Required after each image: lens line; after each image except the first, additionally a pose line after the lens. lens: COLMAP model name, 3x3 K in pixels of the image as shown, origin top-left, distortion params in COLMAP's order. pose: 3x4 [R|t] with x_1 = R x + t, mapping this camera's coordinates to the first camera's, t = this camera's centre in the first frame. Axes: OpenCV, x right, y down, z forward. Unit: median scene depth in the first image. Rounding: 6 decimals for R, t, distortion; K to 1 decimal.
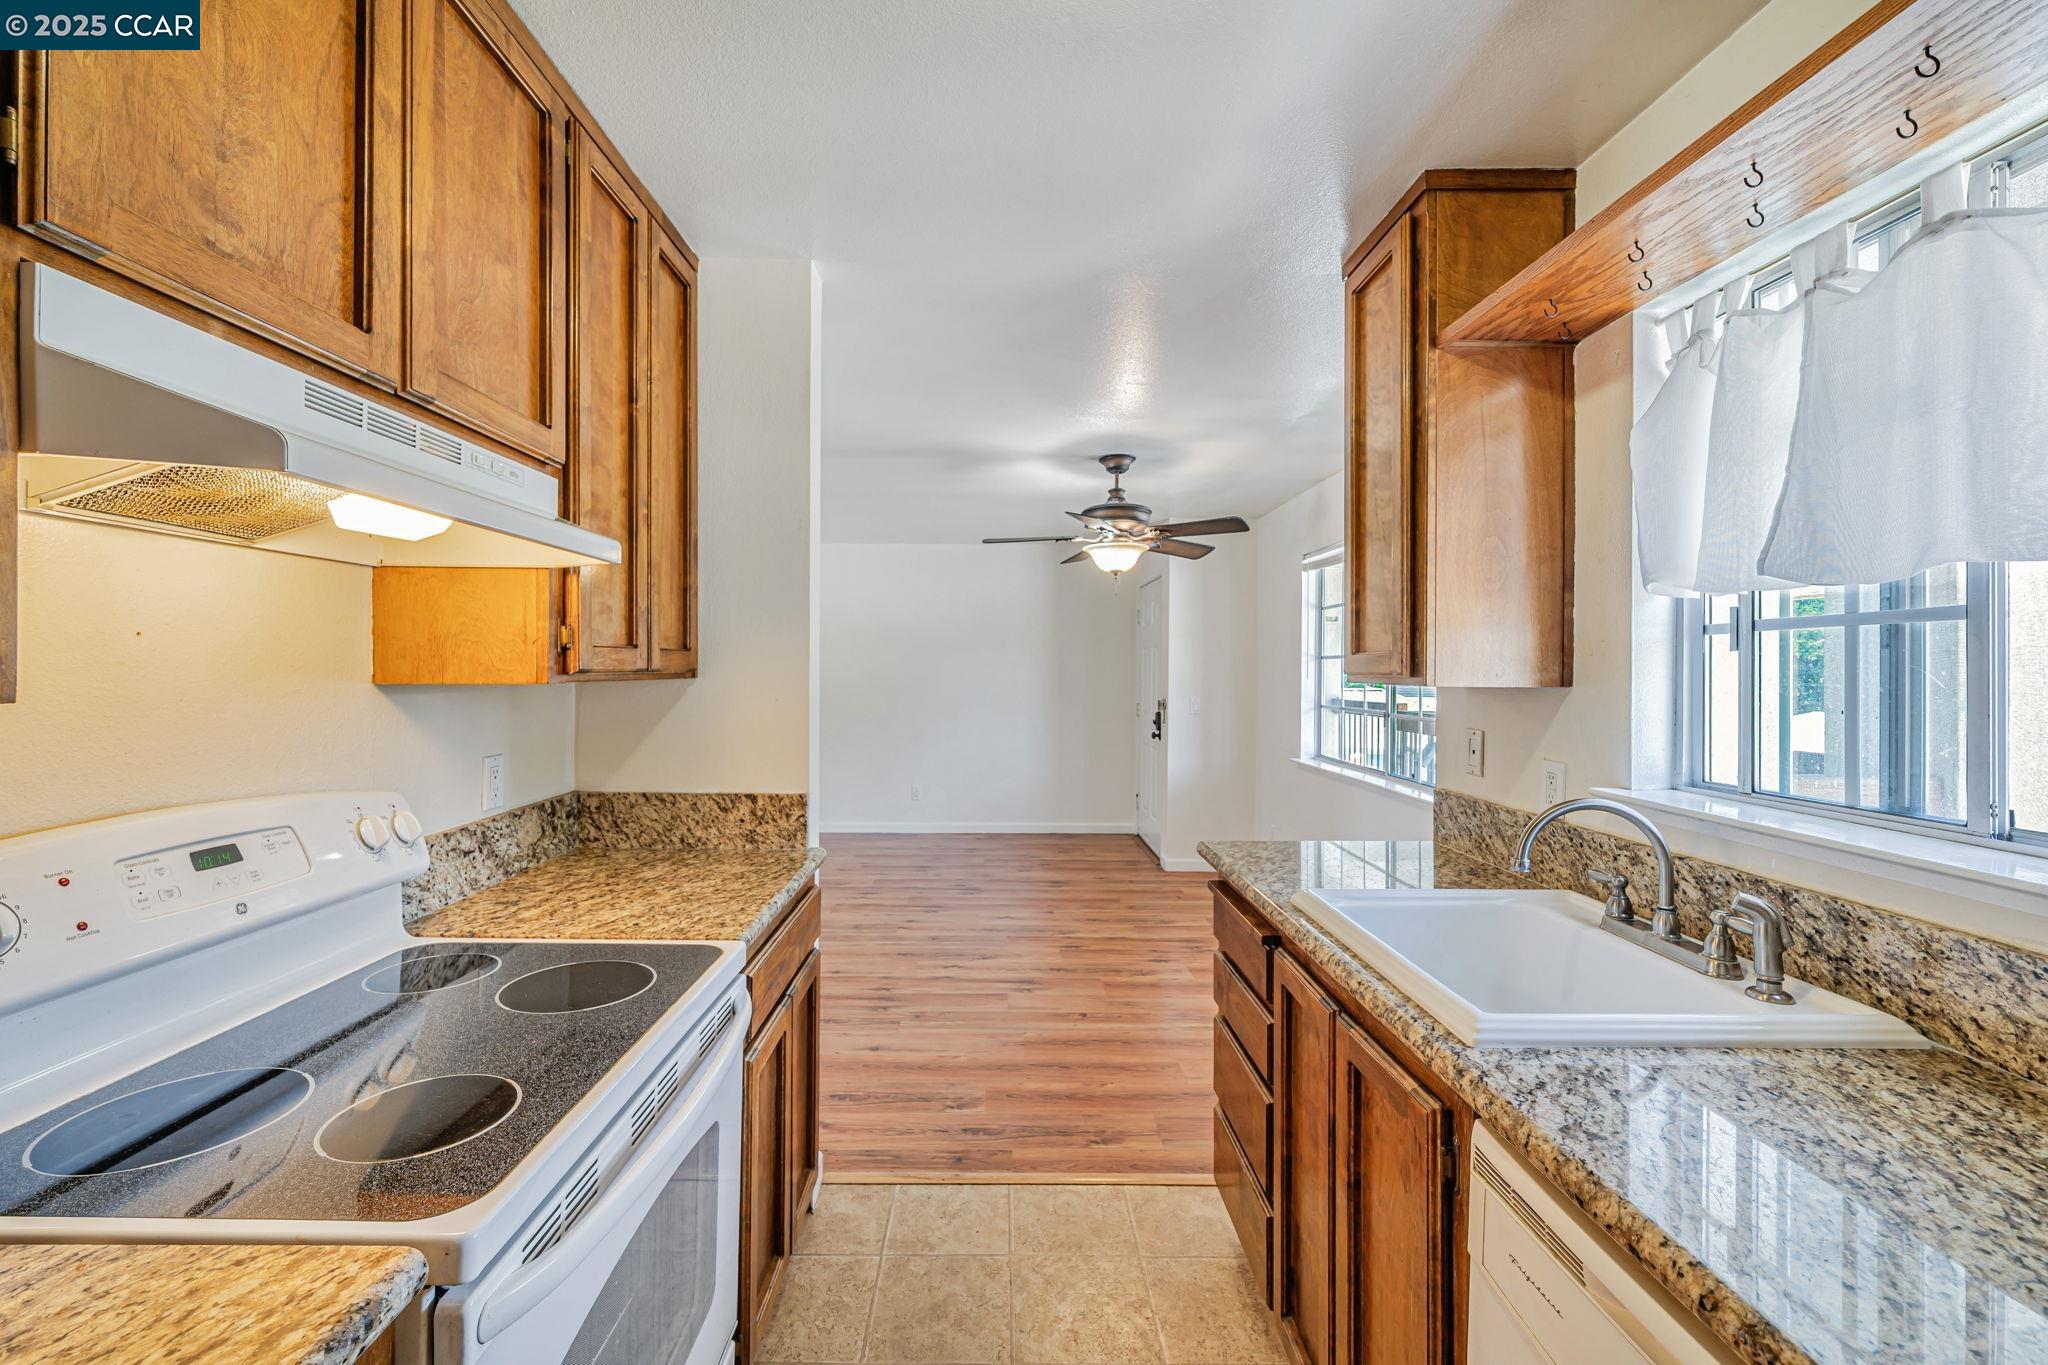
lens RADIAL K [[834.9, 0, 1005.7], [0, 834.9, 678.2], [0, 0, 1]] dist [-0.000862, 0.006885]
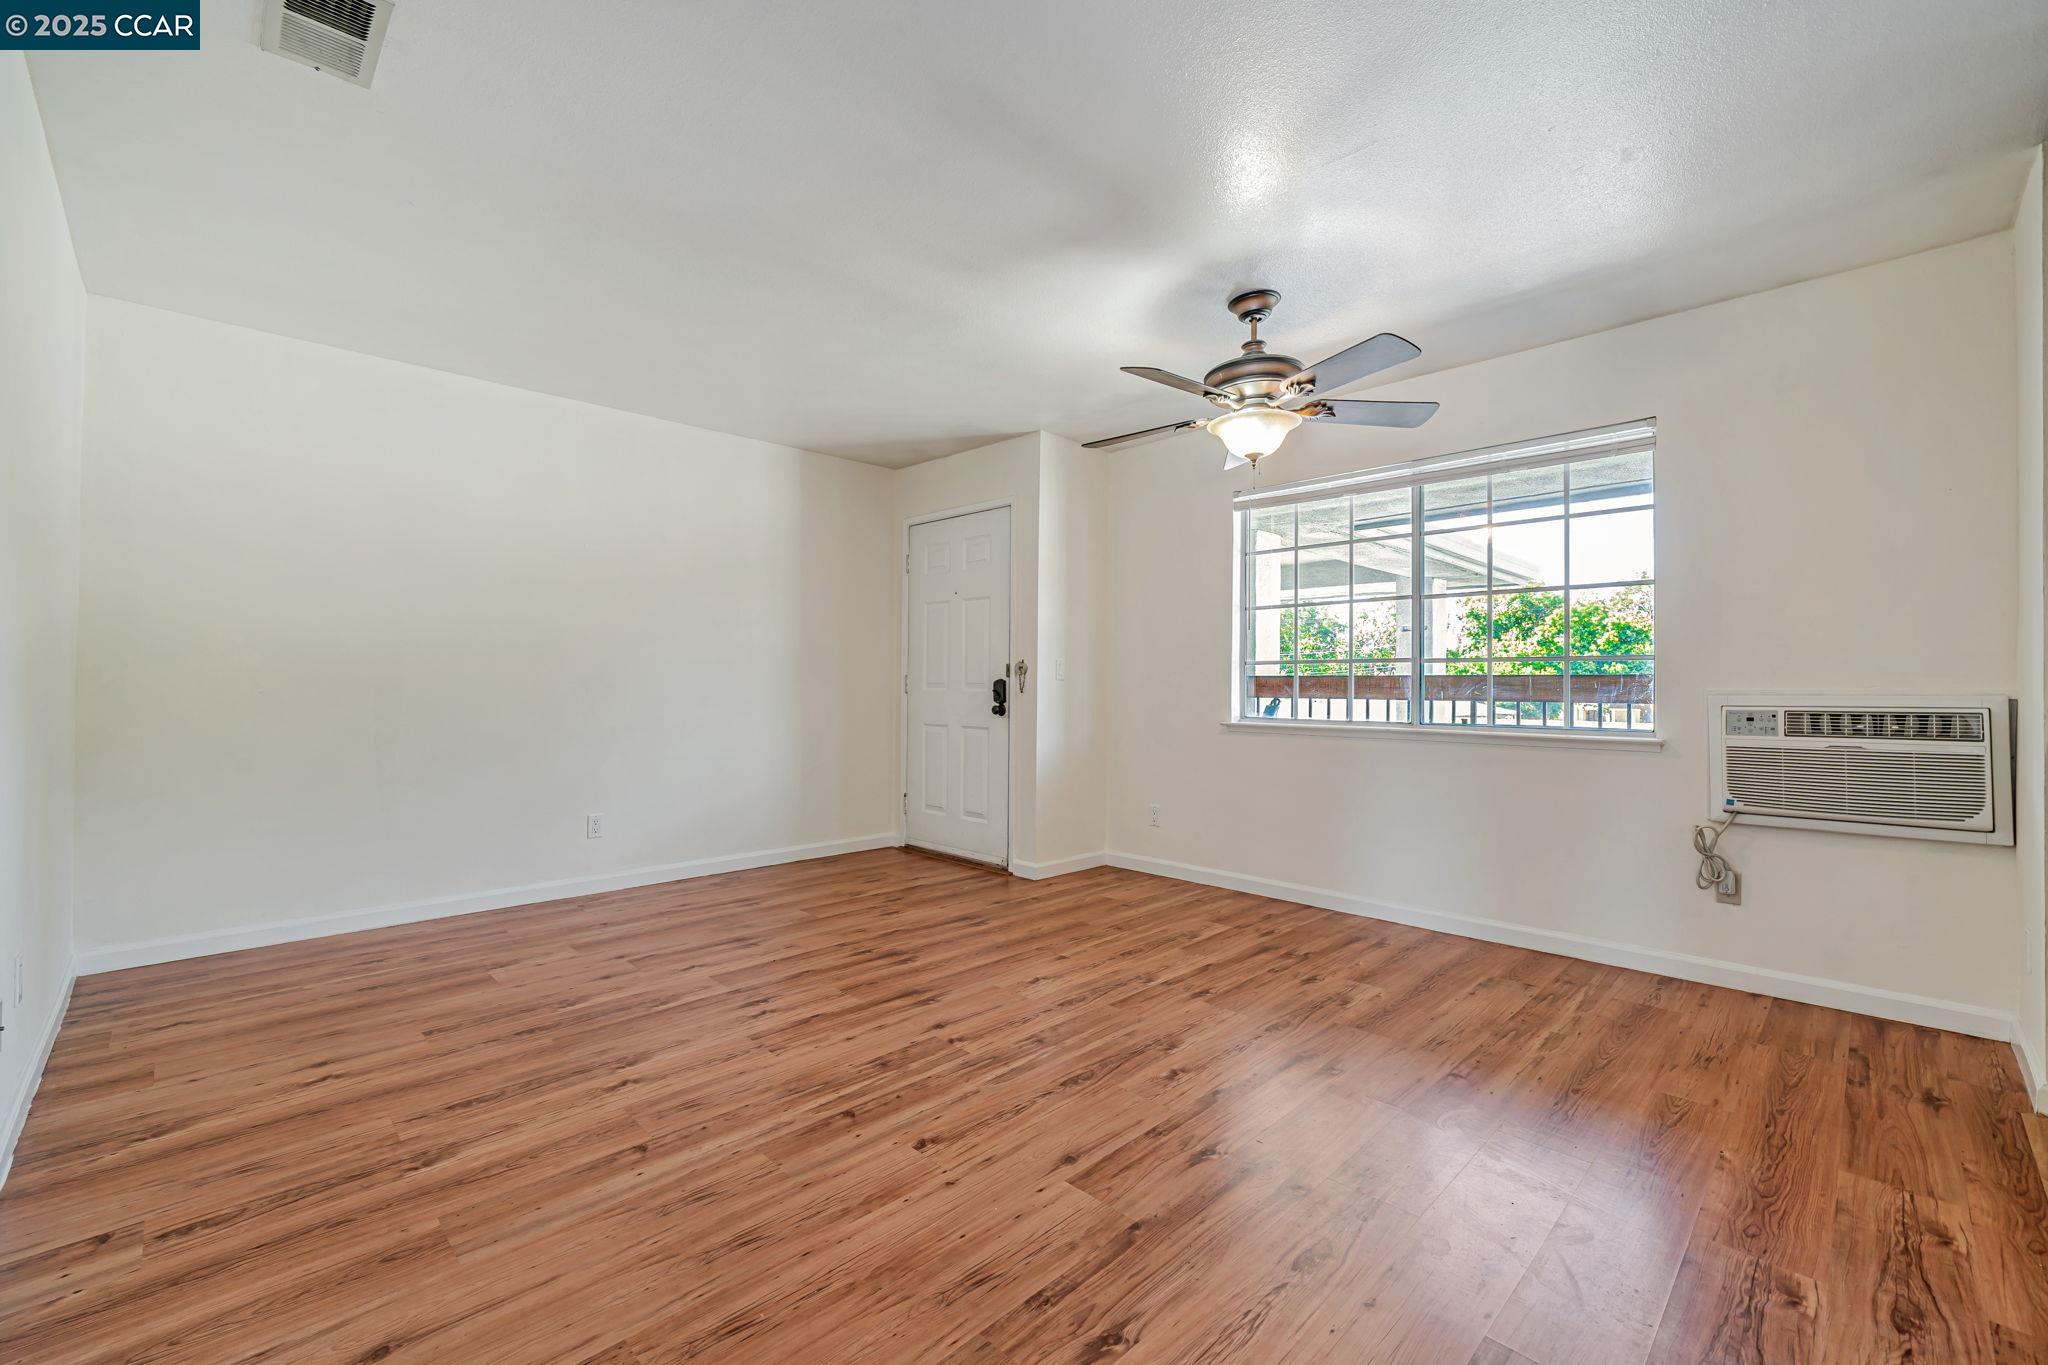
lens RADIAL K [[855.5, 0, 993.0], [0, 855.5, 681.7], [0, 0, 1]] dist [-0.003264, -0.000414]
pose [[0.733845, 0.001058, 0.679316, -0.669984], [0.006419, 0.999943, -0.008491, 0.089770], [-0.679286, 0.010591, 0.733797, 0.768075]]
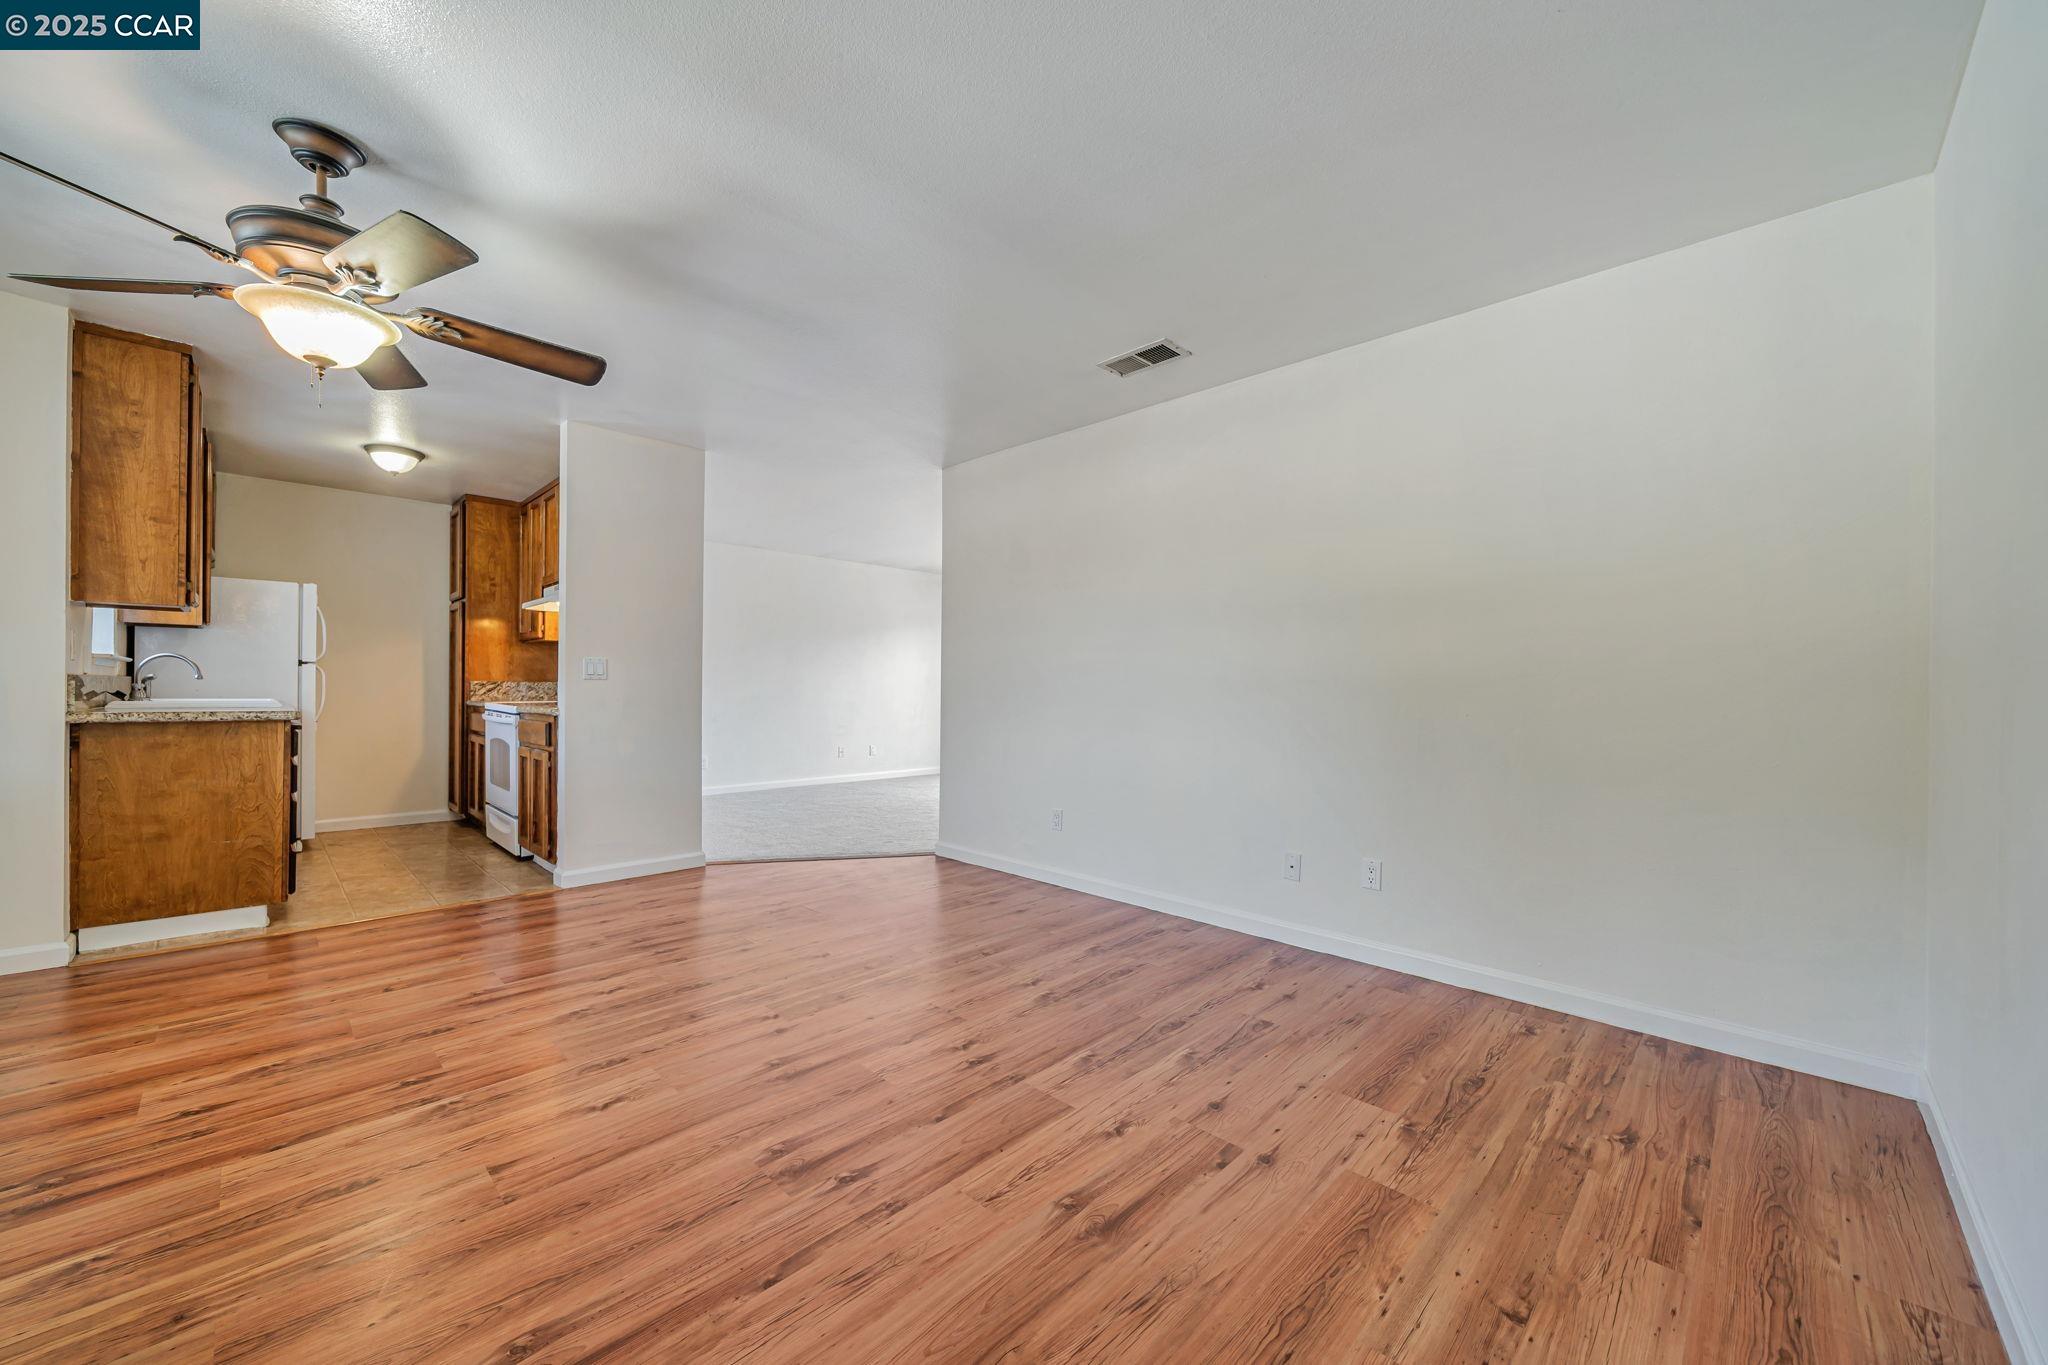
lens RADIAL K [[766.7, 0, 1001.6], [0, 766.7, 688.8], [0, 0, 1]] dist [-0.003871, -0.000237]
pose [[-0.717068, -0.011932, -0.696901, 0.197415], [-0.023316, 0.999705, 0.006873, 0.075800], [0.696613, 0.021177, -0.717134, 2.052533]]
